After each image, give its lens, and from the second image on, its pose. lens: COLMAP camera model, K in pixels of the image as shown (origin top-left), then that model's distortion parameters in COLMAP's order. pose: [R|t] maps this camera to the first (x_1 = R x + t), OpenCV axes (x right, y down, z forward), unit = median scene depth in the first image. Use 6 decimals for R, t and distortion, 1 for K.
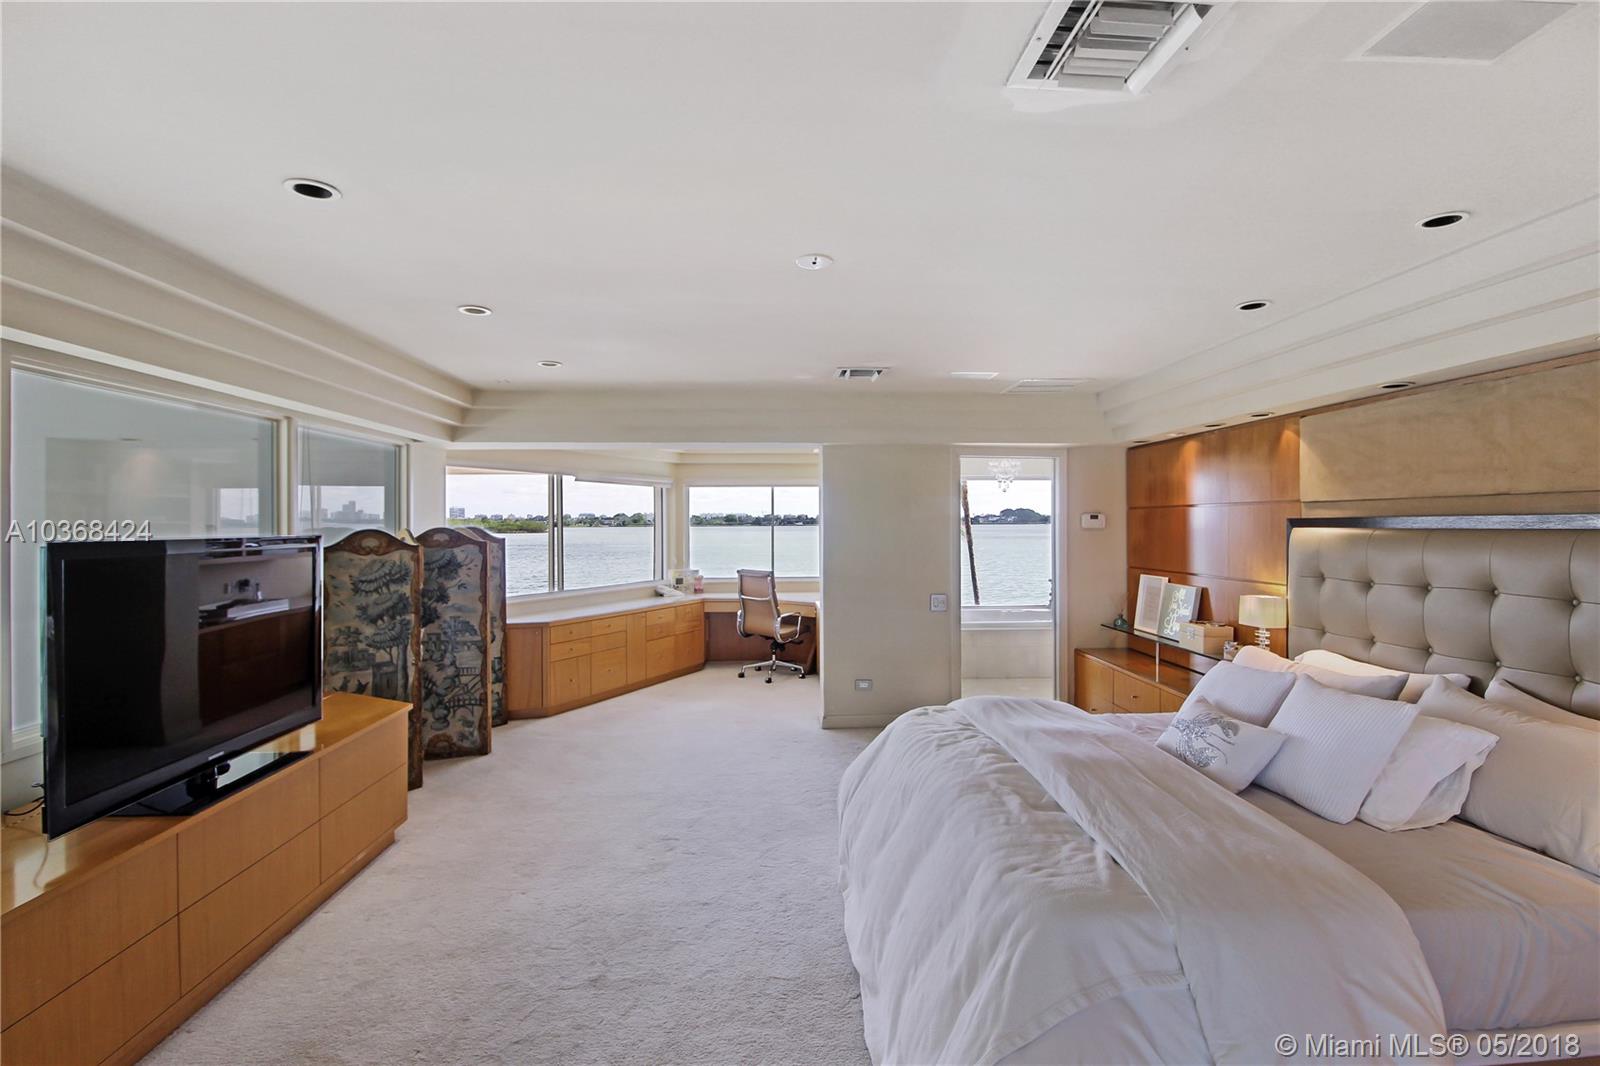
lens RADIAL K [[751.2, 0, 815.7], [0, 751.2, 527.6], [0, 0, 1]] dist [-0.003781, -0.007539]
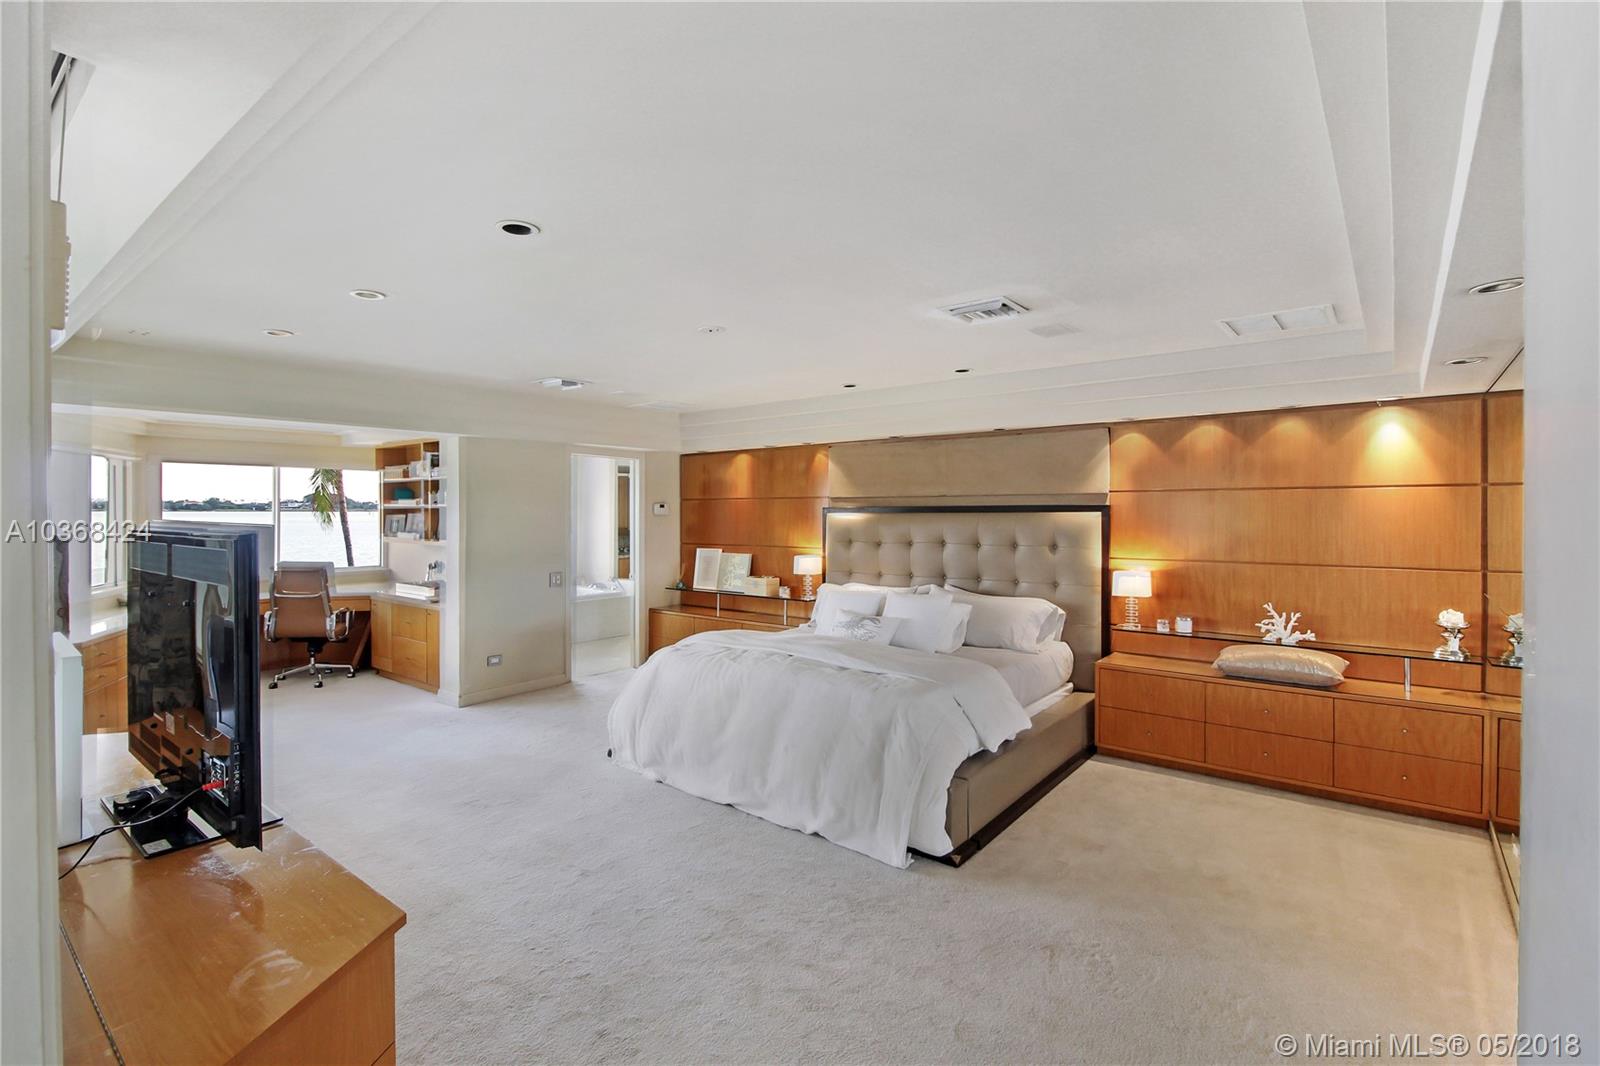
lens RADIAL K [[751.2, 0, 802.9], [0, 751.2, 522.6], [0, 0, 1]] dist [-0.003781, -0.007539]
pose [[0.666746, -0.010194, 0.745215, -0.505903], [0.005300, 0.999946, 0.008936, 0.004793], [-0.745266, -0.002008, 0.666764, -0.055603]]
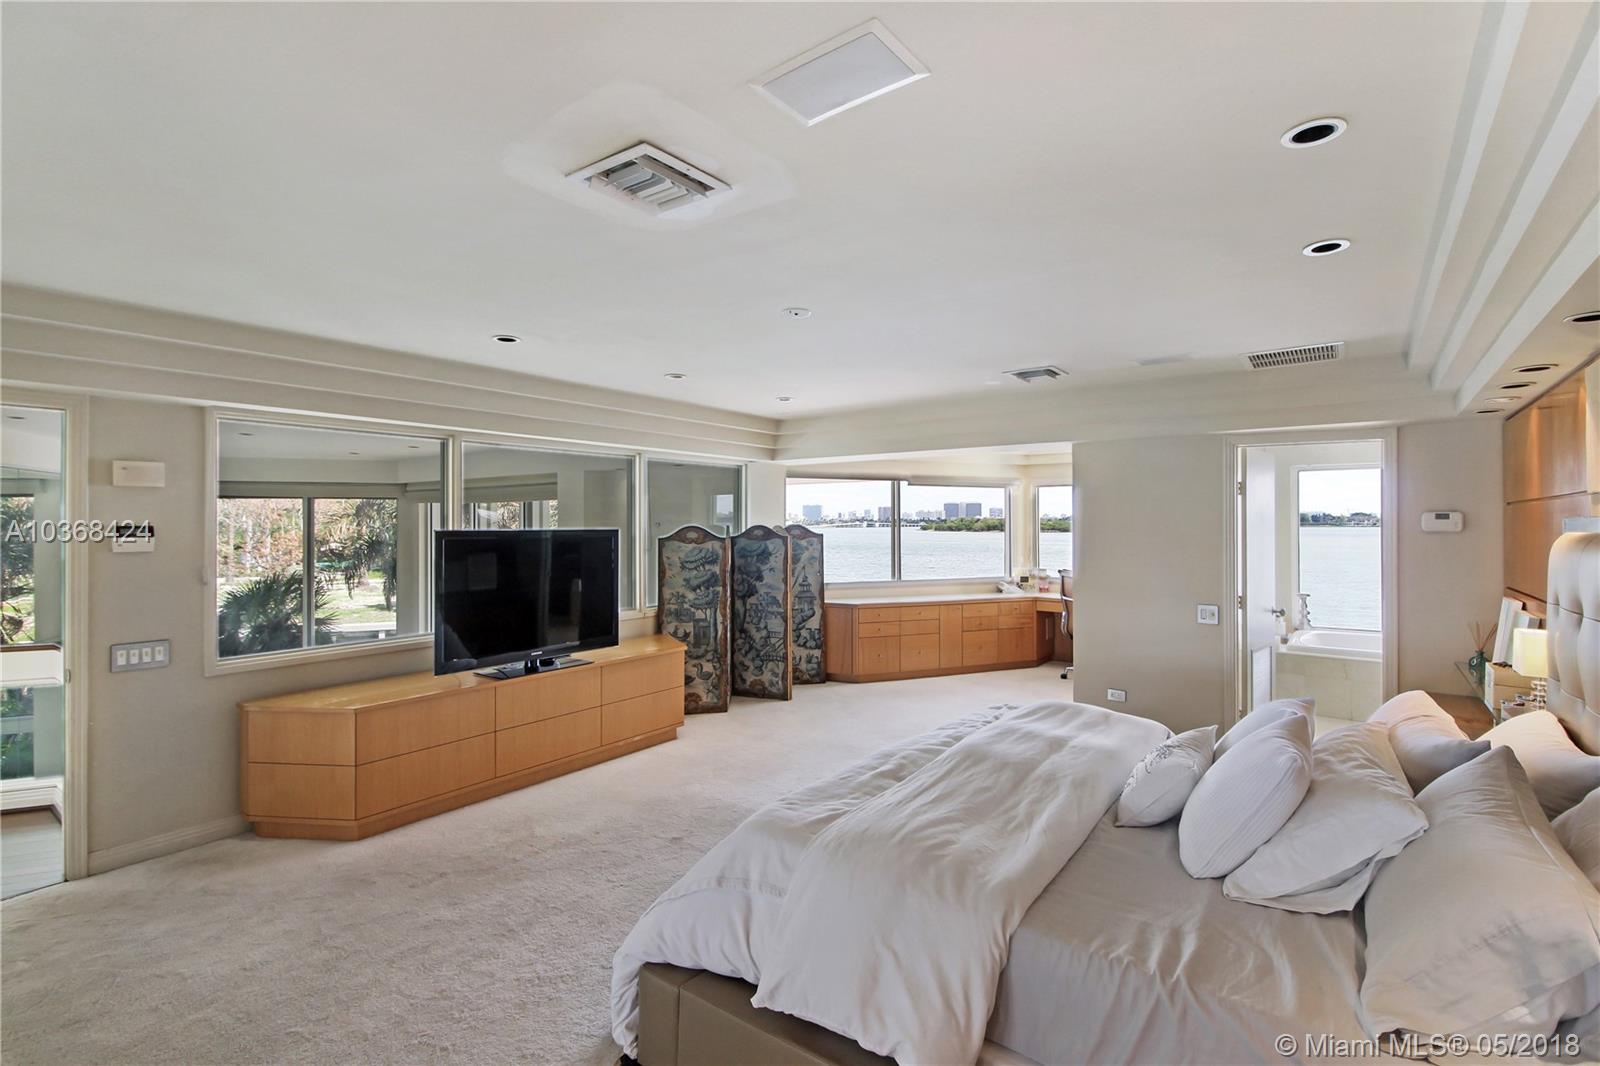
lens RADIAL K [[751.2, 0, 804.3], [0, 751.2, 522.2], [0, 0, 1]] dist [-0.003781, -0.007539]
pose [[0.763276, 0.003079, -0.646065, 0.424923], [-0.007400, 0.999965, -0.003978, -0.000562], [0.646030, 0.007817, 0.763272, 0.027194]]
